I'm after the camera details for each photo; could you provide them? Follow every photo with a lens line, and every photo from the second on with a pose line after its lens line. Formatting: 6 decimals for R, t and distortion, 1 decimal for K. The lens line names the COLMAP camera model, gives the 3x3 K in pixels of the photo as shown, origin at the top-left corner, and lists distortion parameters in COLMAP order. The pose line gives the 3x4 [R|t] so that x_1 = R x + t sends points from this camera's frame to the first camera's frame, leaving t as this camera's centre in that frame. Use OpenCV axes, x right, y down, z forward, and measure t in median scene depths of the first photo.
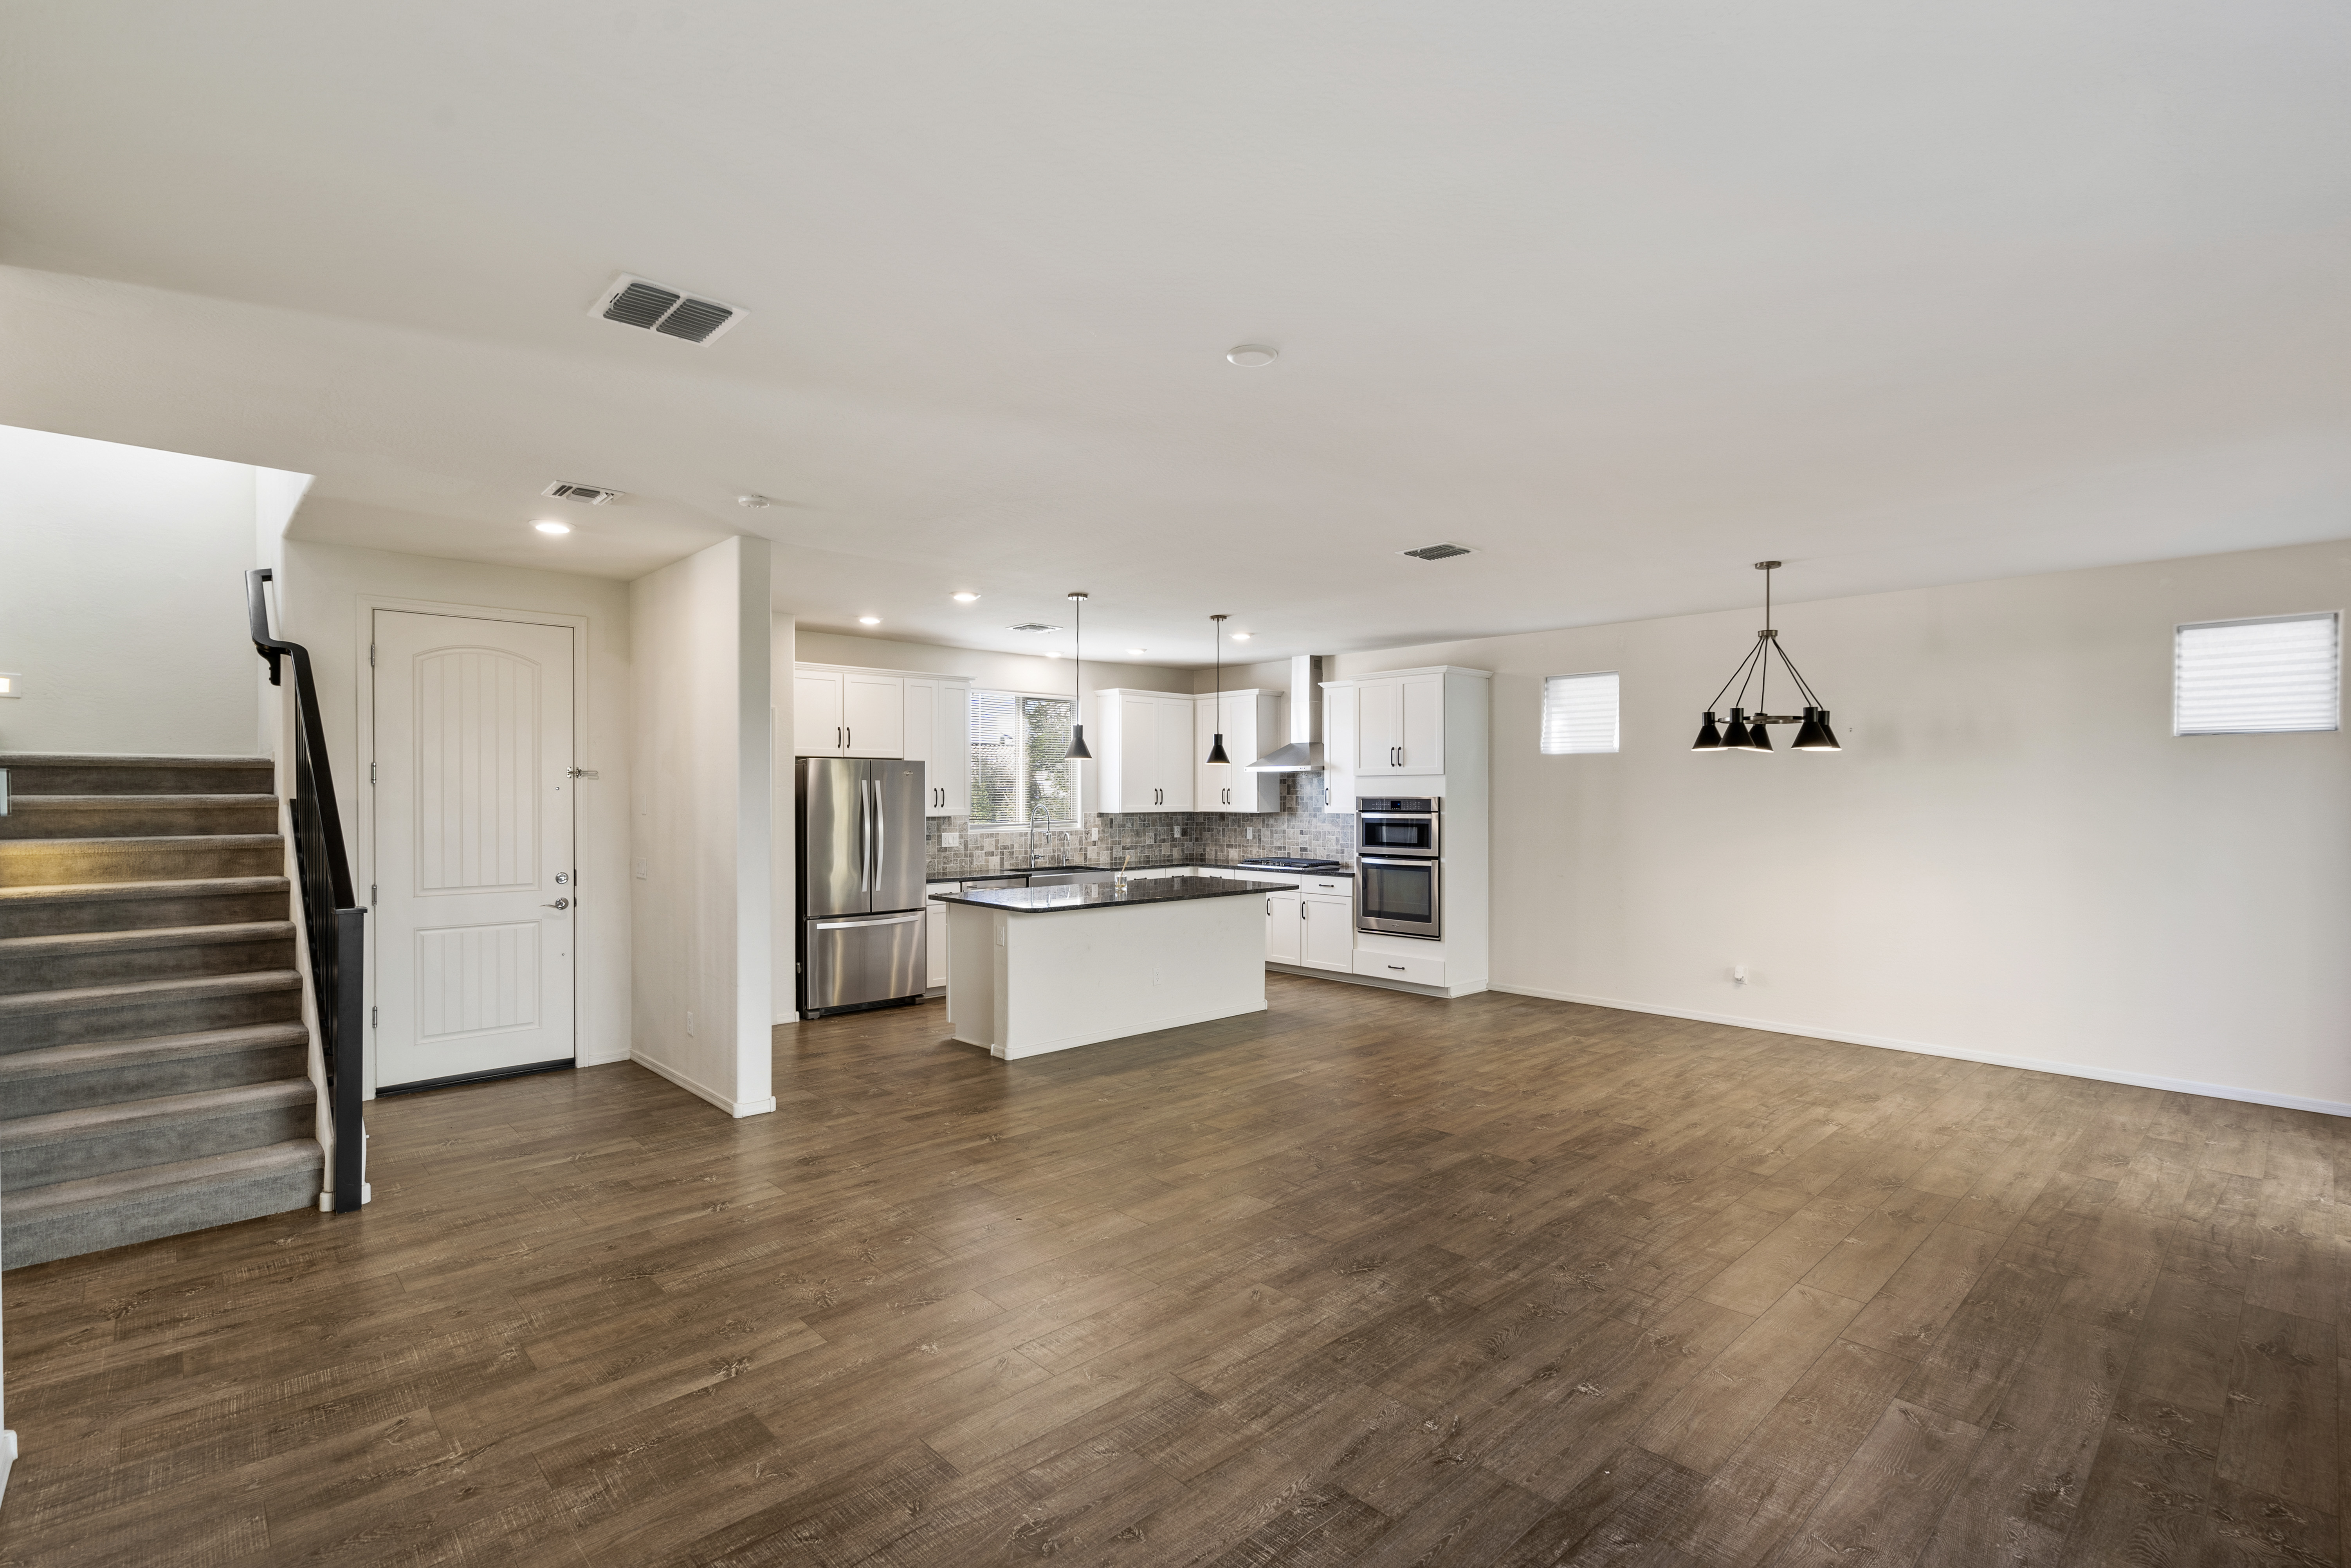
lens RADIAL K [[1073.9, 0, 1076.8], [0, 1073.9, 813.7], [0, 0, 1]] dist [-0.002310, 0.000354]
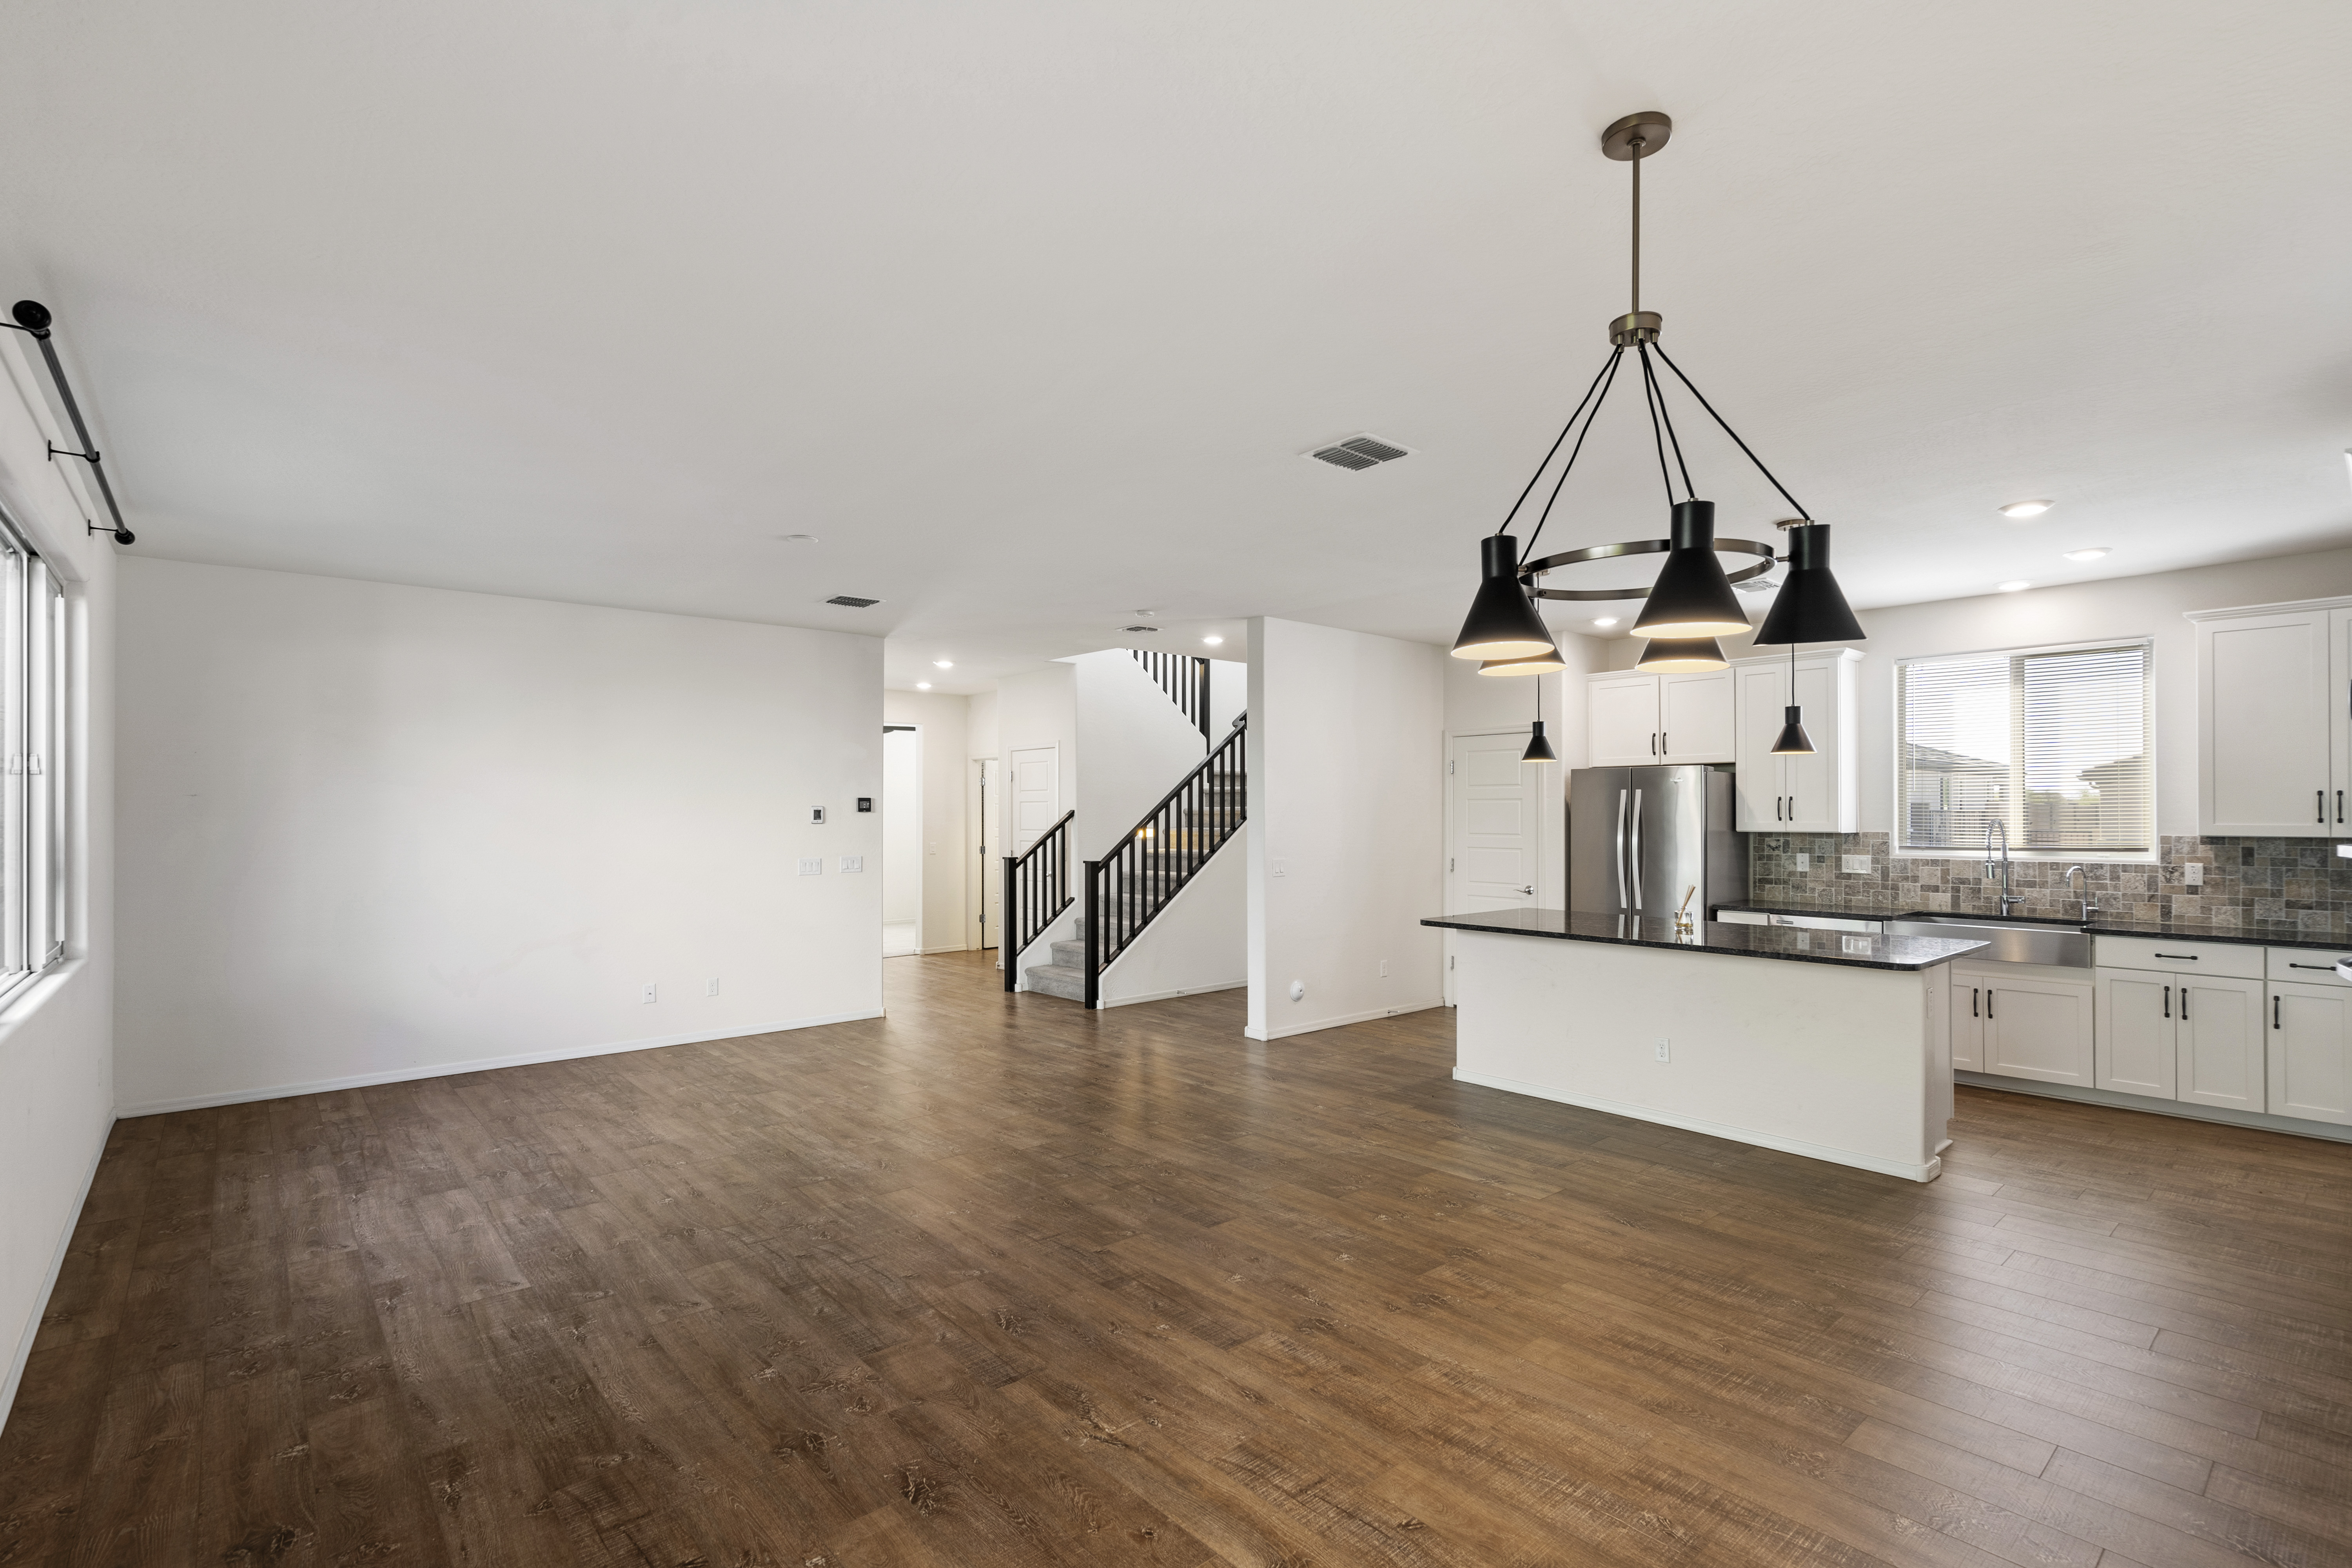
lens RADIAL K [[1043.0, 0, 1237.2], [0, 1043.0, 804.5], [0, 0, 1]] dist [-0.000768, 0.000284]
pose [[0.061110, -0.006576, -0.998109, 0.684687], [-0.016599, 0.999833, -0.007604, -0.006269], [0.997993, 0.017032, 0.060990, 0.586678]]
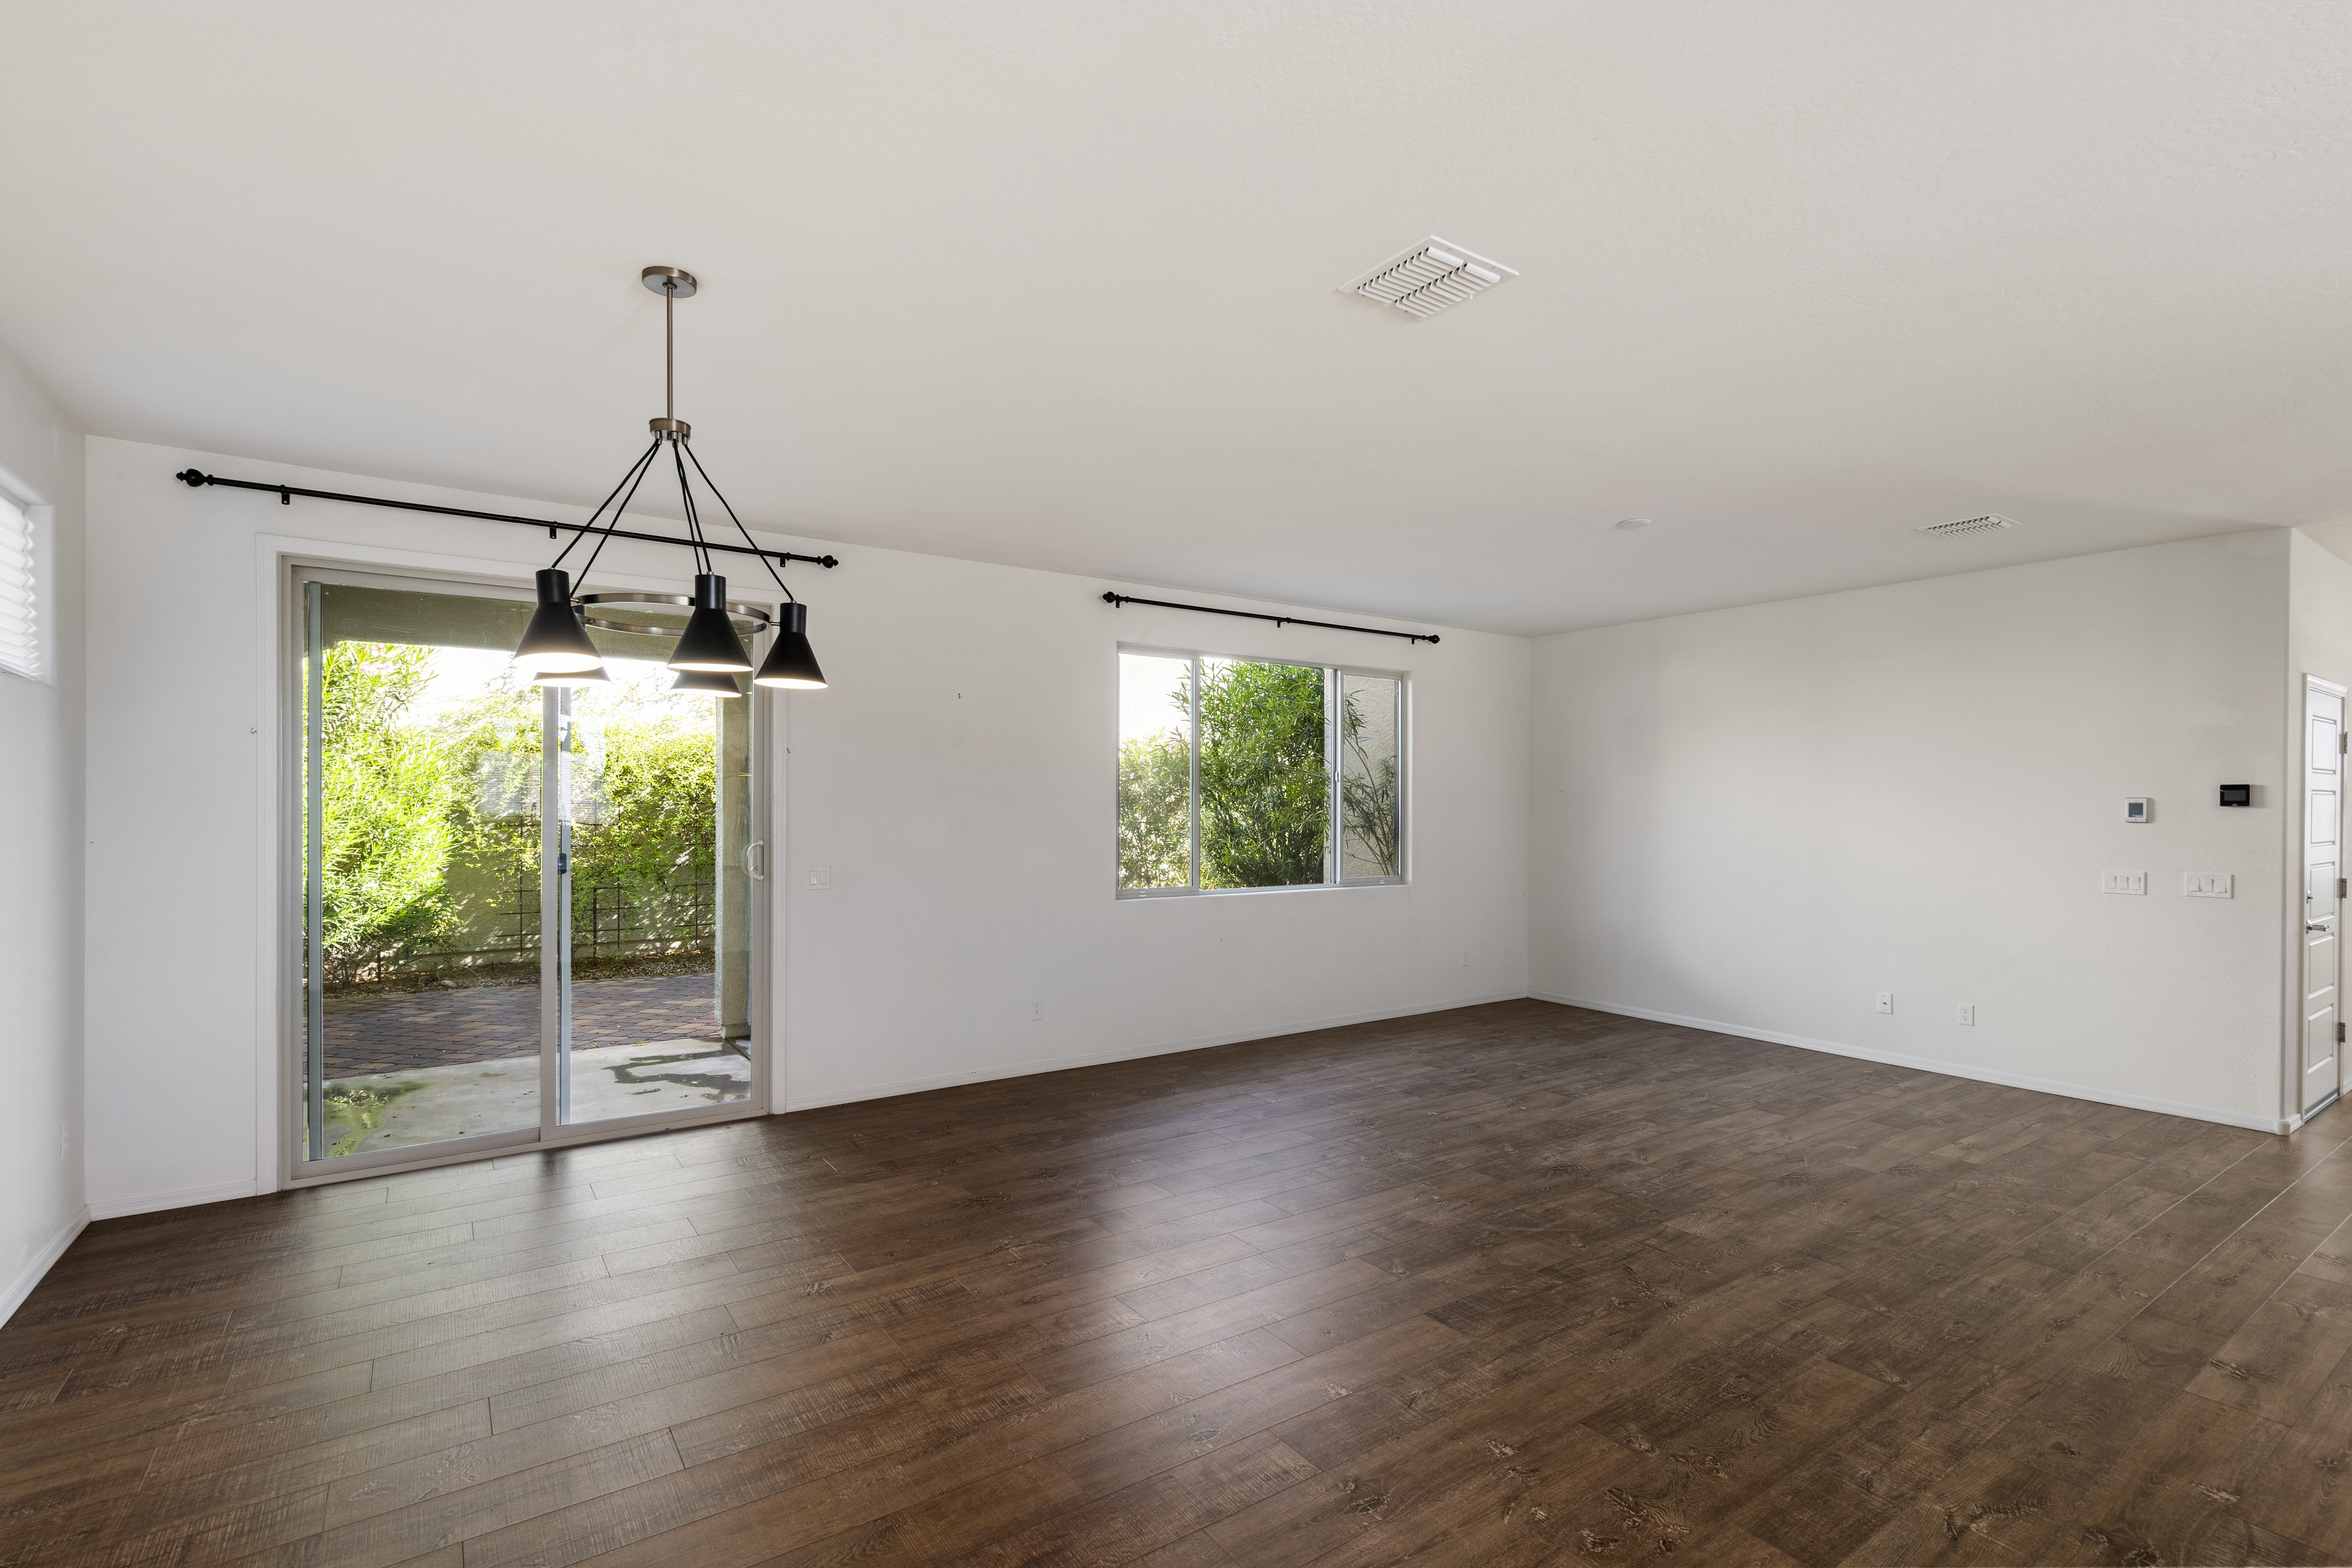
lens RADIAL K [[1092.2, 0, 1123.8], [0, 1092.2, 803.6], [0, 0, 1]] dist [-0.002806, -0.000081]
pose [[-0.994934, -0.002701, 0.100494, 0.281592], [-0.000834, 0.999826, 0.018619, -0.009053], [-0.100527, 0.018441, -0.994763, 1.002149]]
